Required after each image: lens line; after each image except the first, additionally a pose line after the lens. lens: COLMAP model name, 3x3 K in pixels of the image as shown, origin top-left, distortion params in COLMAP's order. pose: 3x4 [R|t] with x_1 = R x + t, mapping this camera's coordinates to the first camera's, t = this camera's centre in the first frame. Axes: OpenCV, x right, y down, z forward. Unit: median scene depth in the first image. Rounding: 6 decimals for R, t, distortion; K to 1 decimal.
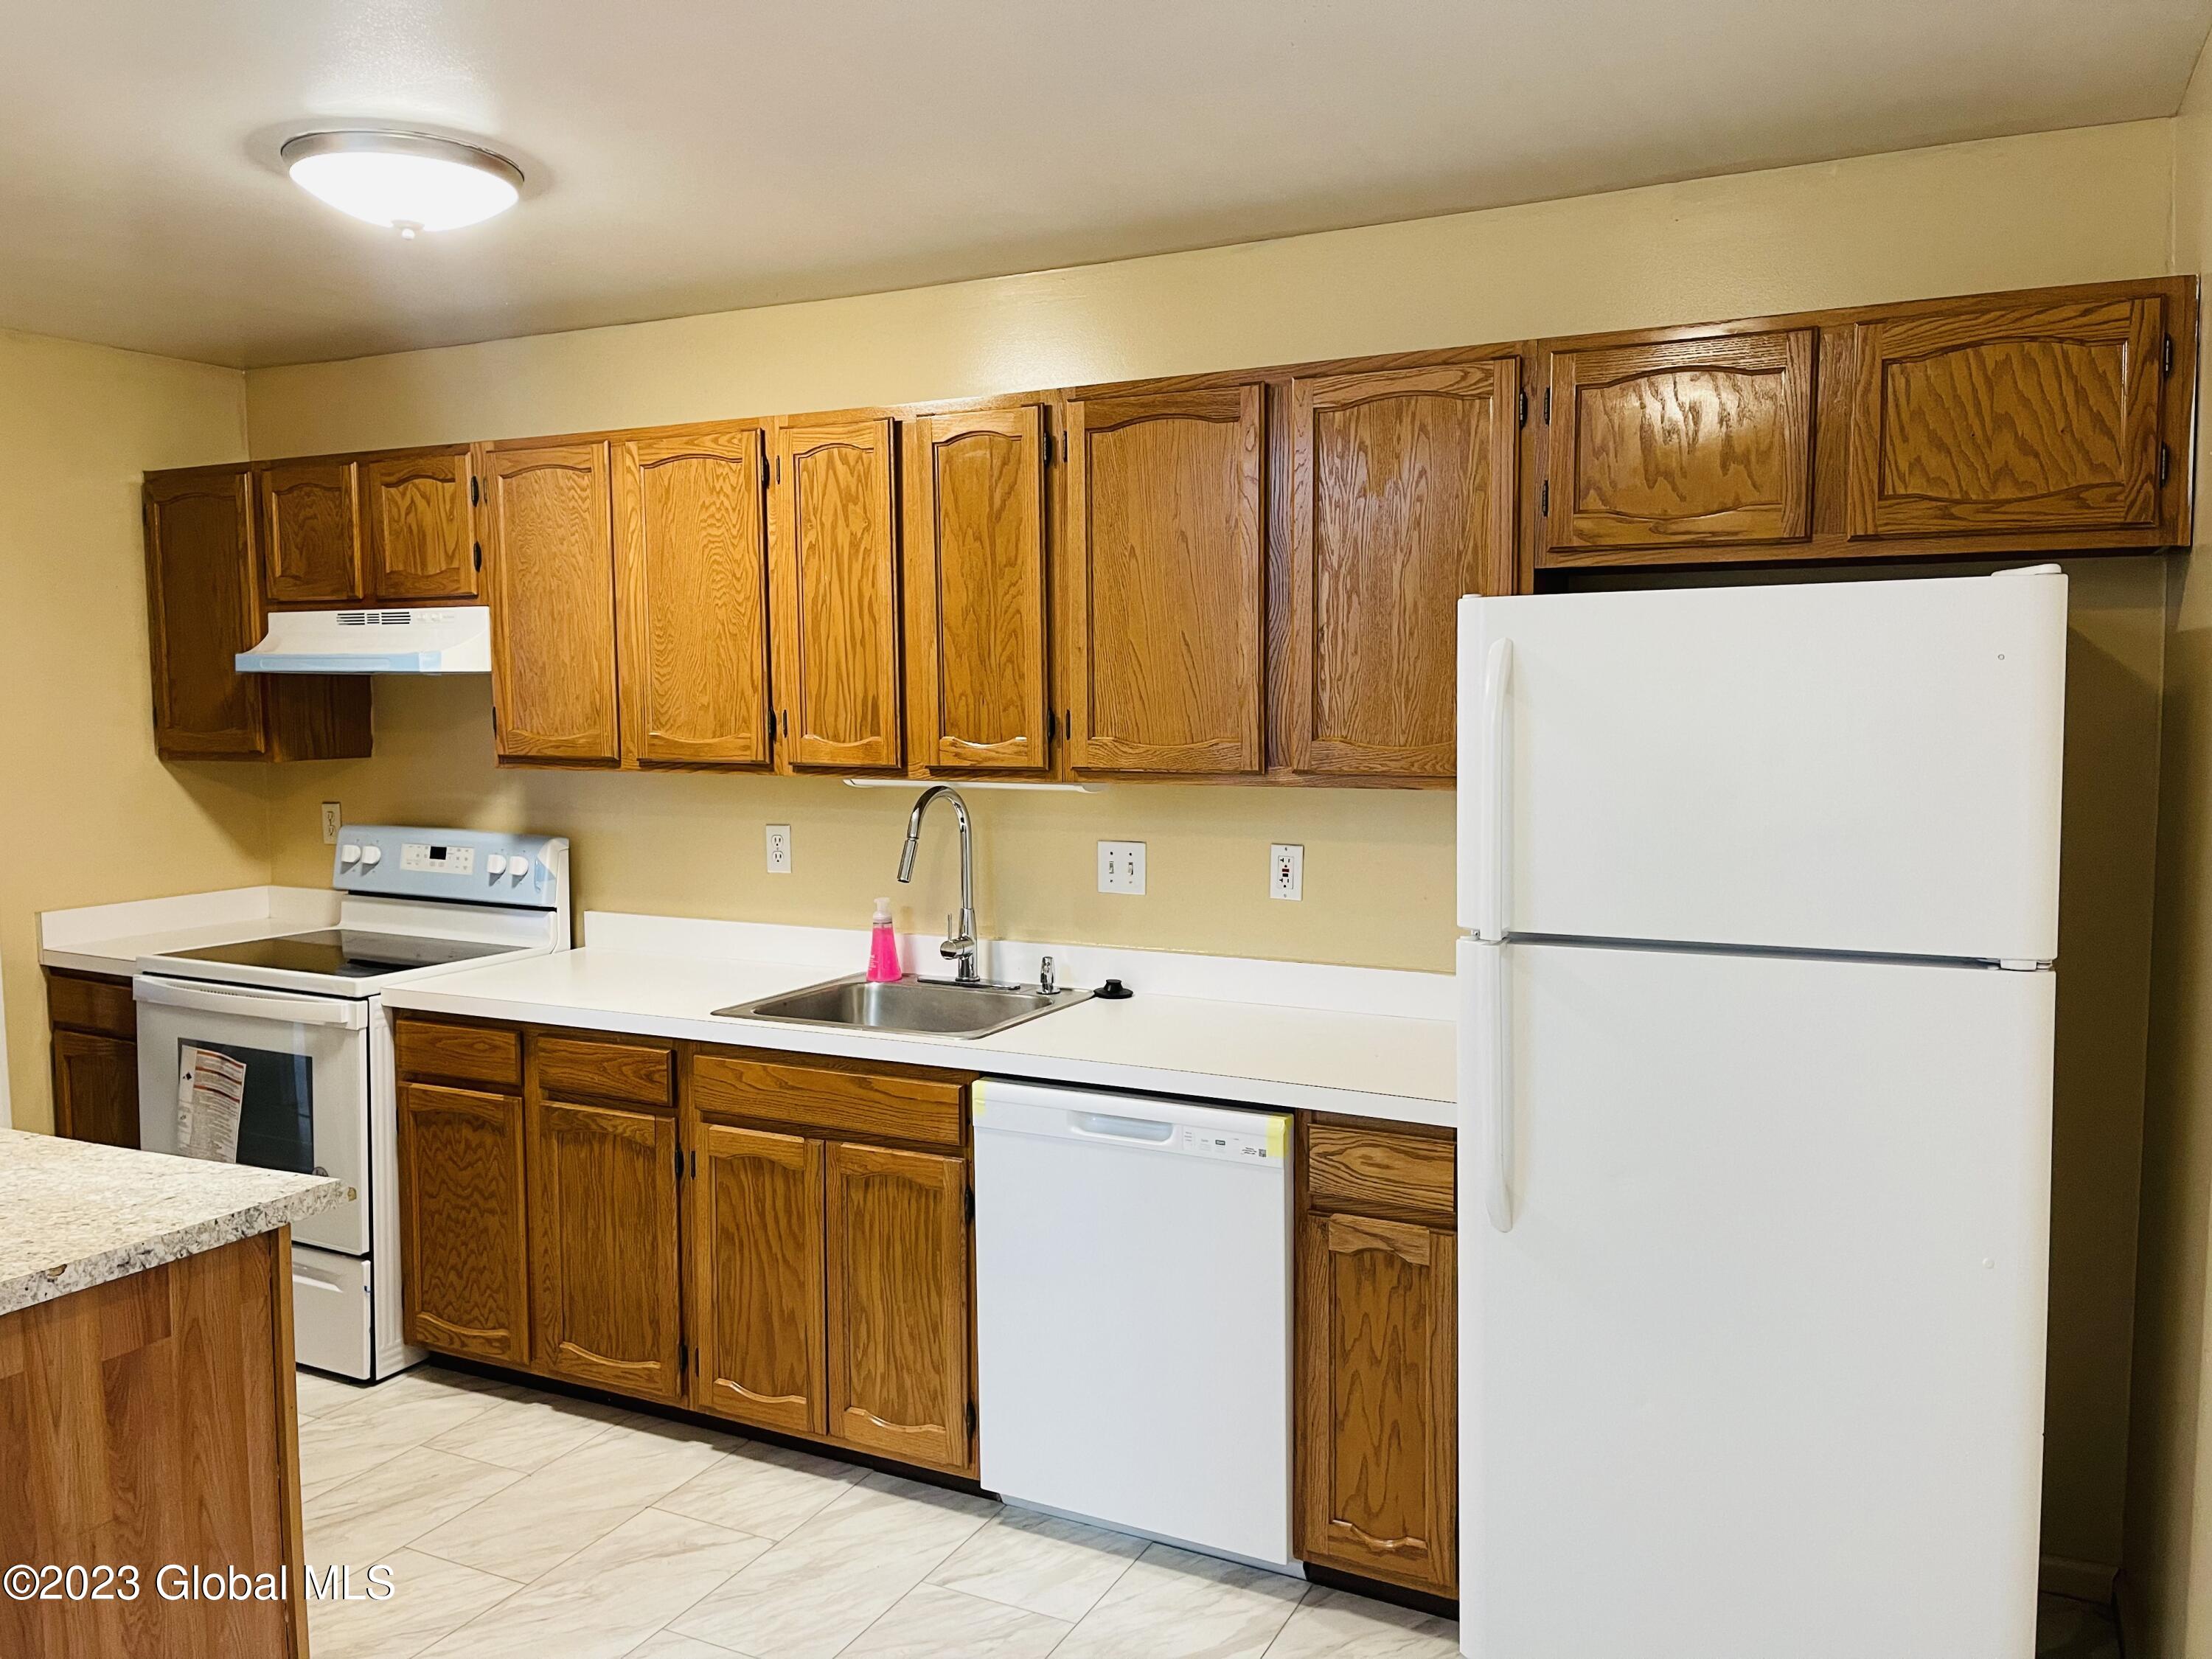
lens RADIAL K [[1659.5, 0, 1108.4], [0, 1659.5, 831.2], [0, 0, 1]] dist [0.029319, -0.028478]
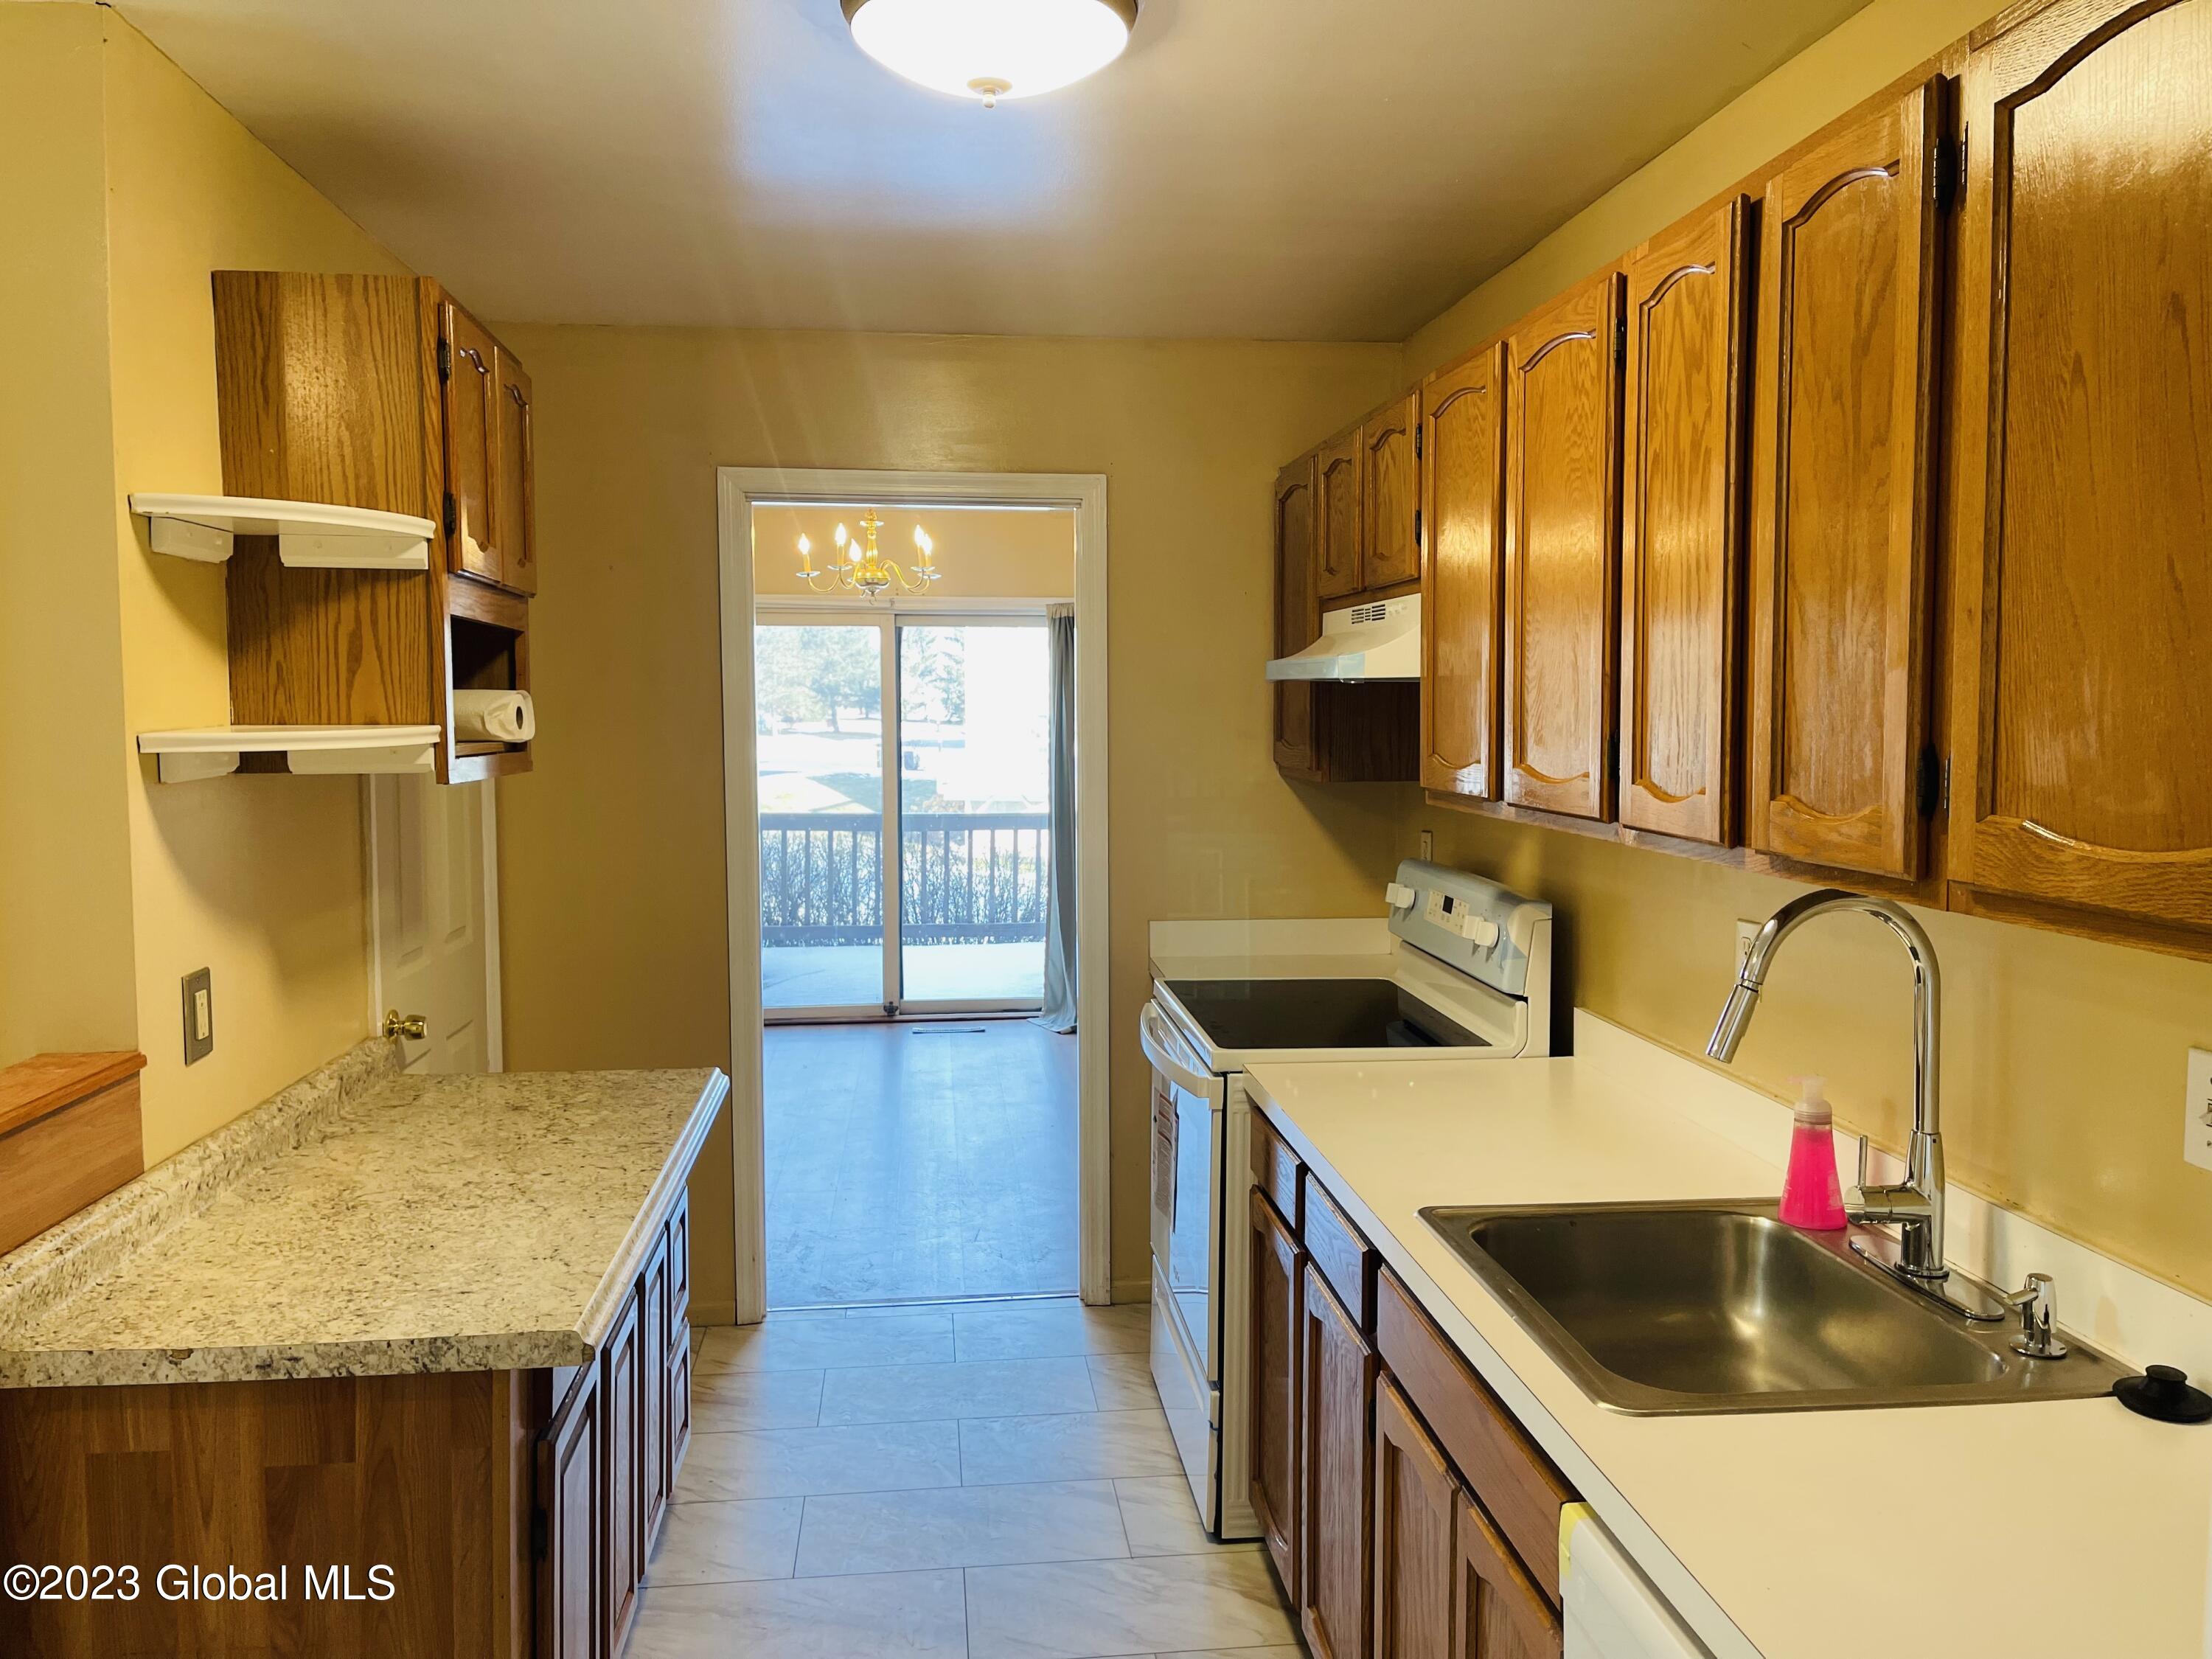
lens RADIAL K [[1659.5, 0, 1106.9], [0, 1659.5, 816.7], [0, 0, 1]] dist [0.029319, -0.028478]
pose [[0.543691, 0.061722, -0.837013, 0.329066], [-0.072002, 0.997046, 0.026753, -0.073445], [0.836191, 0.045721, 0.546529, 0.813034]]
